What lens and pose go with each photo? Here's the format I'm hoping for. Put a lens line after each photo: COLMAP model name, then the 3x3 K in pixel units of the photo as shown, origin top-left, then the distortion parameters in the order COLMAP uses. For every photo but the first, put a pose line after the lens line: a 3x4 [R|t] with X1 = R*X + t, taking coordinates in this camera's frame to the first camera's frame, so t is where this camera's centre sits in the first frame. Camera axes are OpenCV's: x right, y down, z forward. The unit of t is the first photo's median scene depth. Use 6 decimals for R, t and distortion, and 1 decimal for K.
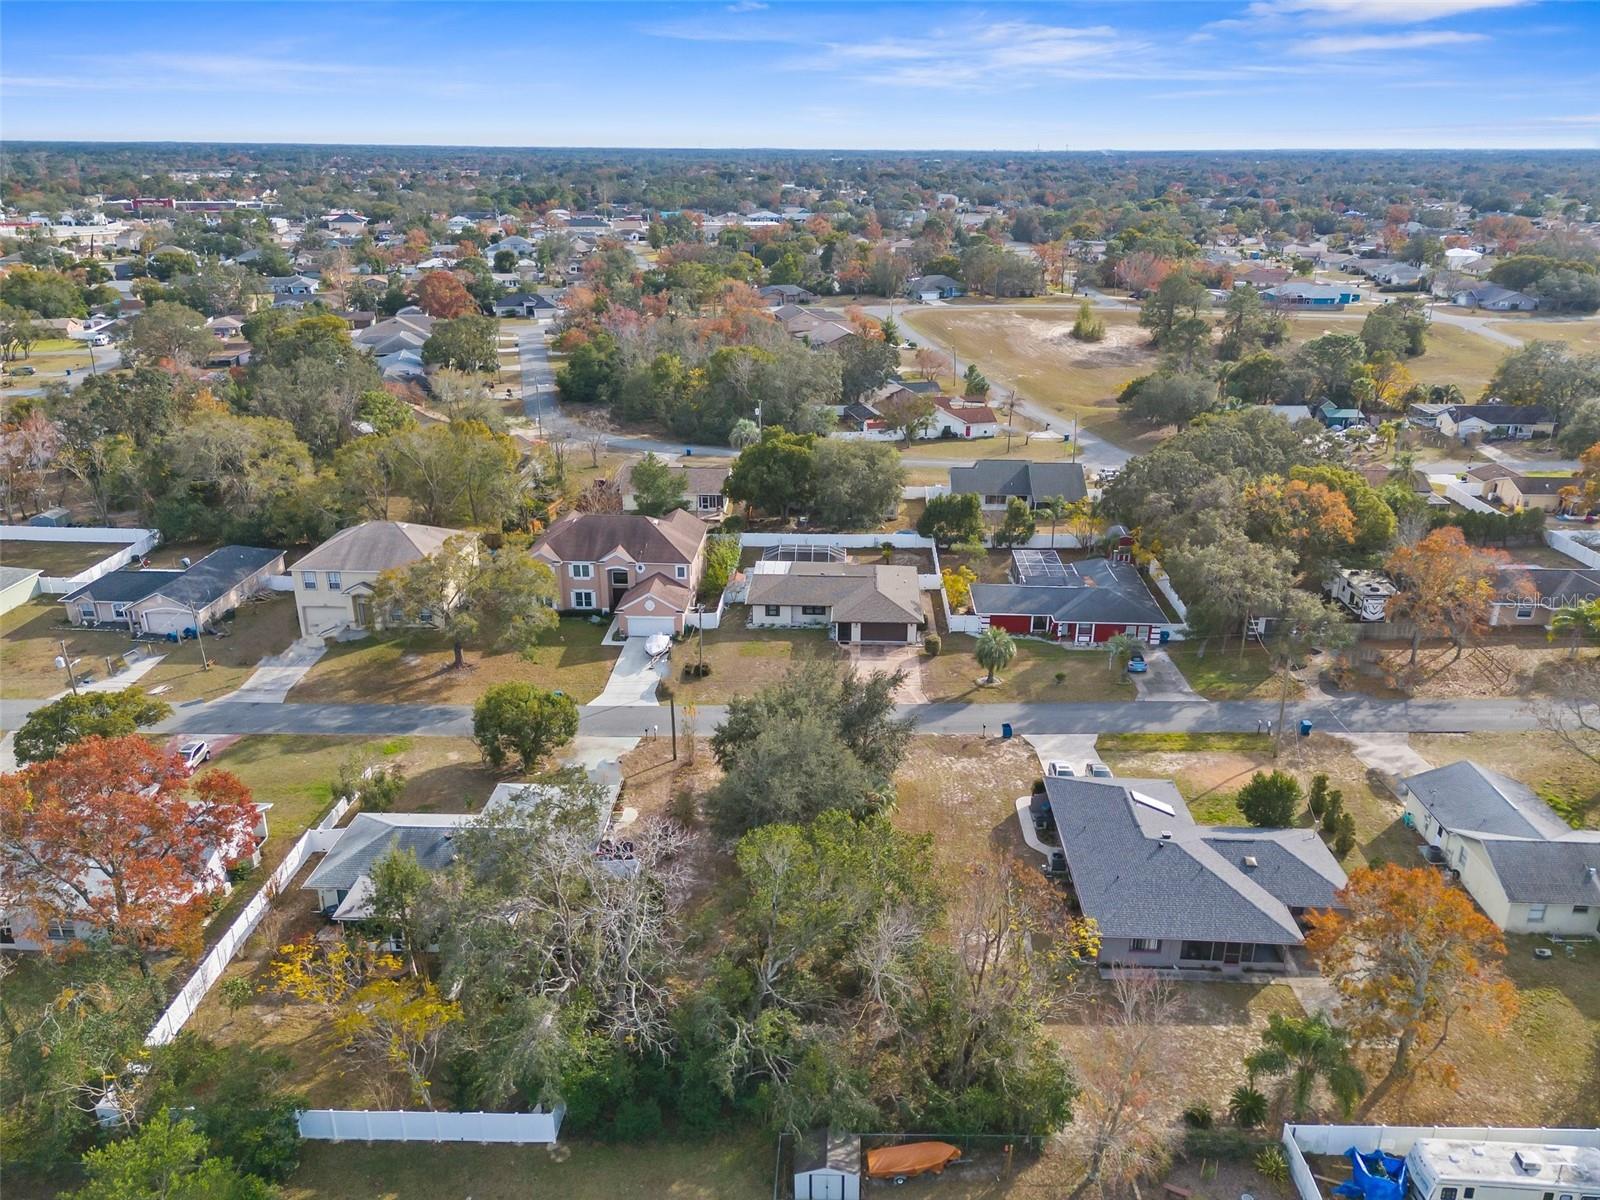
lens RADIAL K [[1174.6, 0, 806.0], [0, 1174.6, 593.9], [0, 0, 1]] dist [0.101239, -0.113604]
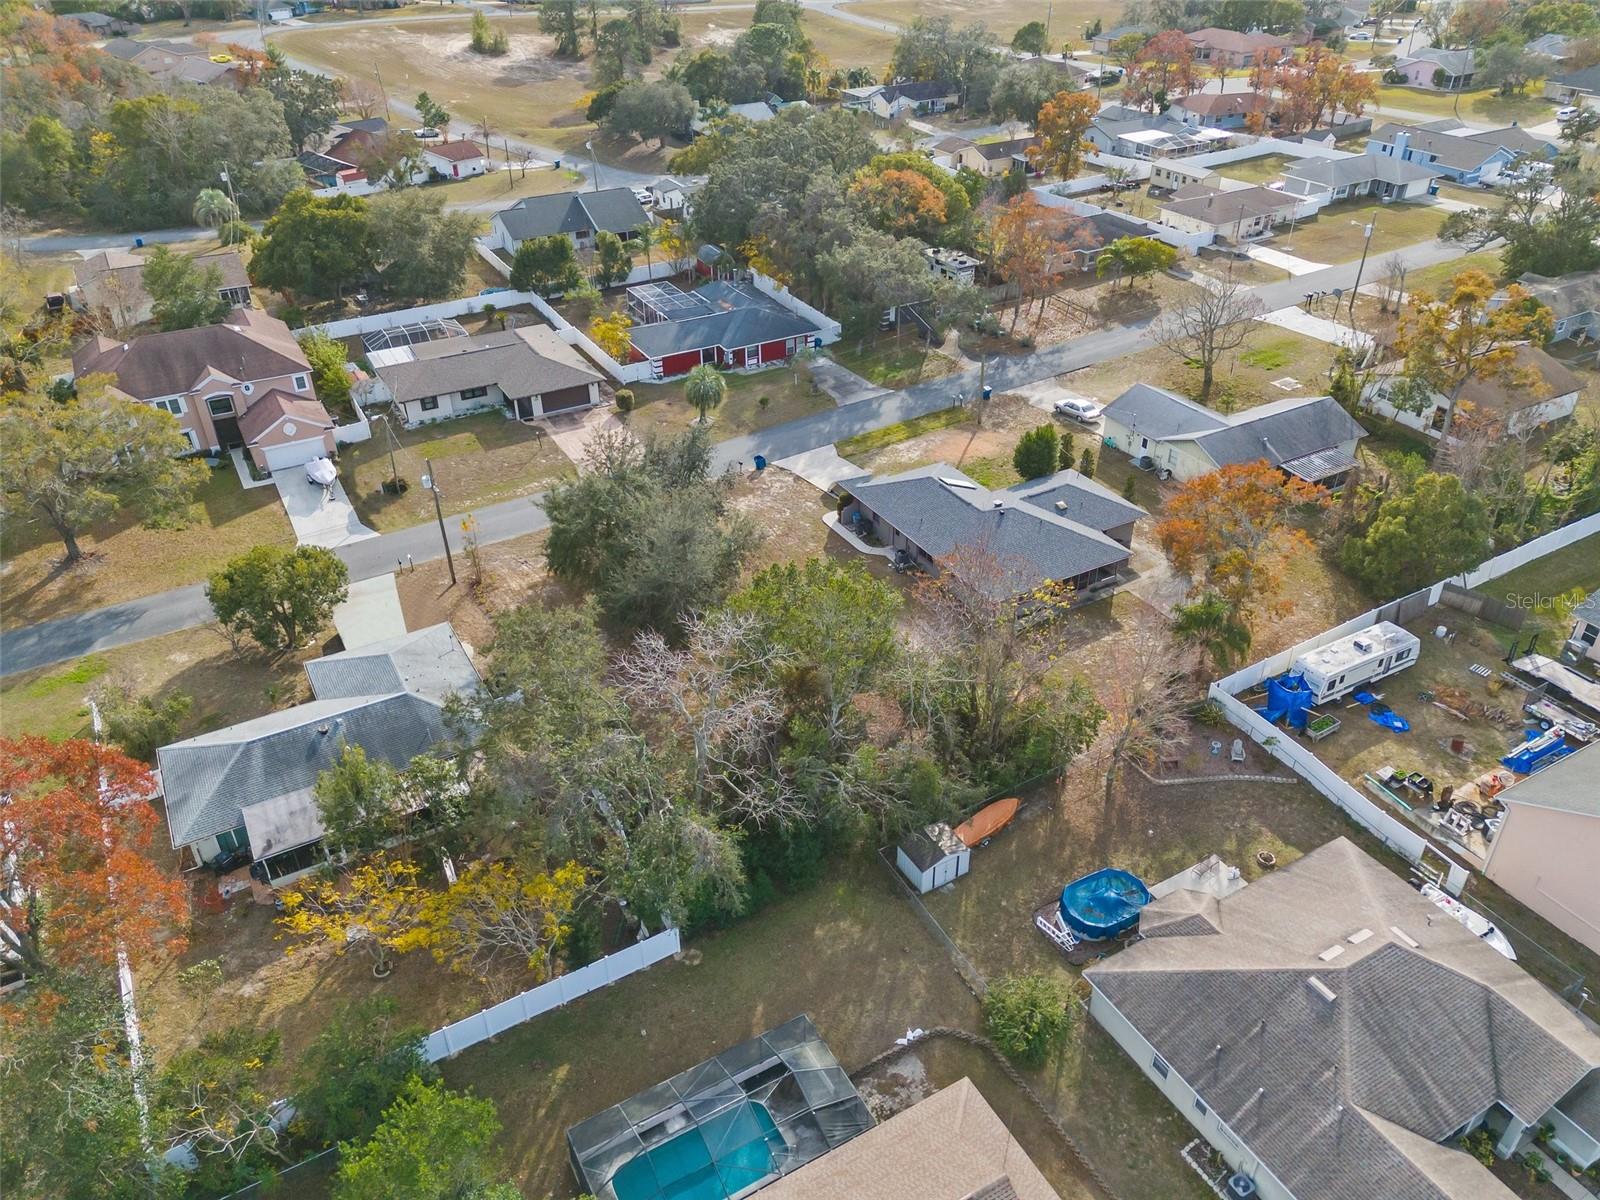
lens RADIAL K [[1174.6, 0, 806.0], [0, 1174.6, 593.9], [0, 0, 1]] dist [0.101239, -0.113604]
pose [[0.846496, -0.297535, 0.441495, -0.226391], [0.197610, 0.945614, 0.258388, -0.025277], [-0.494363, -0.131481, 0.859254, 0.071523]]
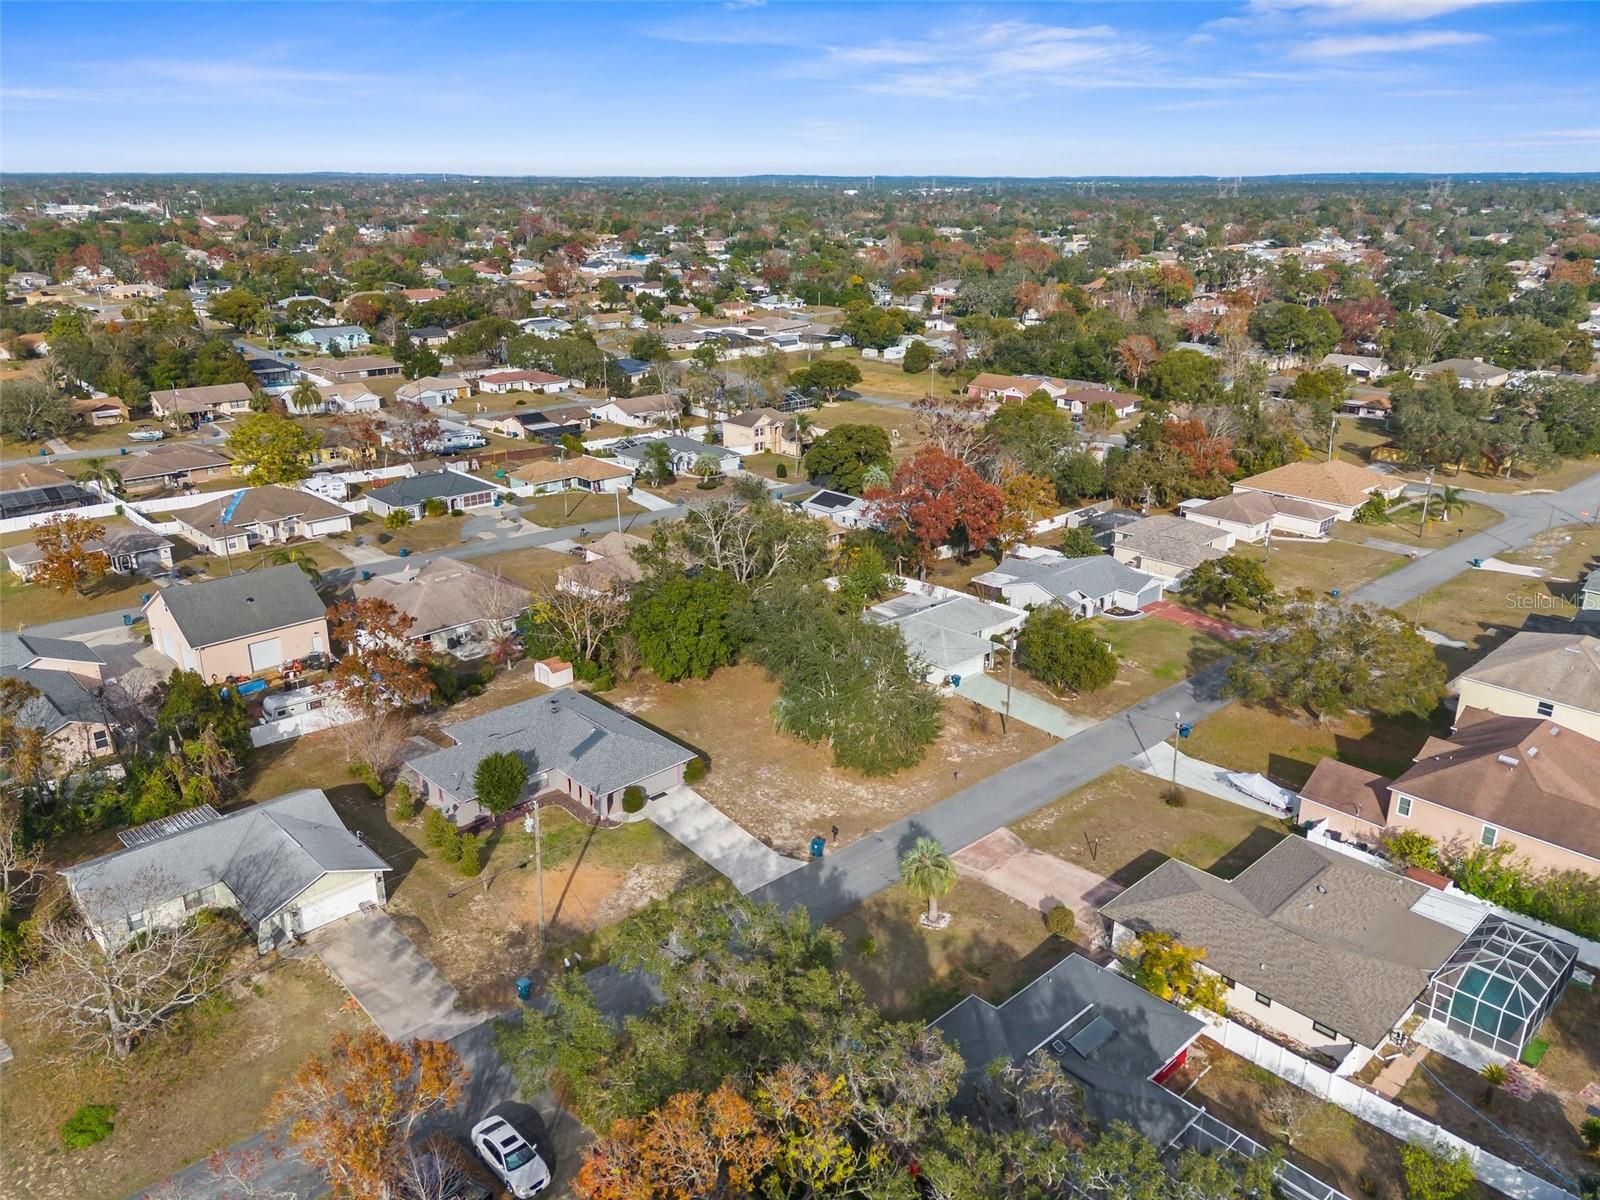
lens RADIAL K [[1174.6, 0, 806.0], [0, 1174.6, 593.9], [0, 0, 1]] dist [0.101239, -0.113604]
pose [[-0.694144, 0.233287, -0.680986, 0.586569], [-0.258447, 0.802182, 0.538246, -0.404783], [0.671841, 0.549619, -0.496538, 1.071005]]
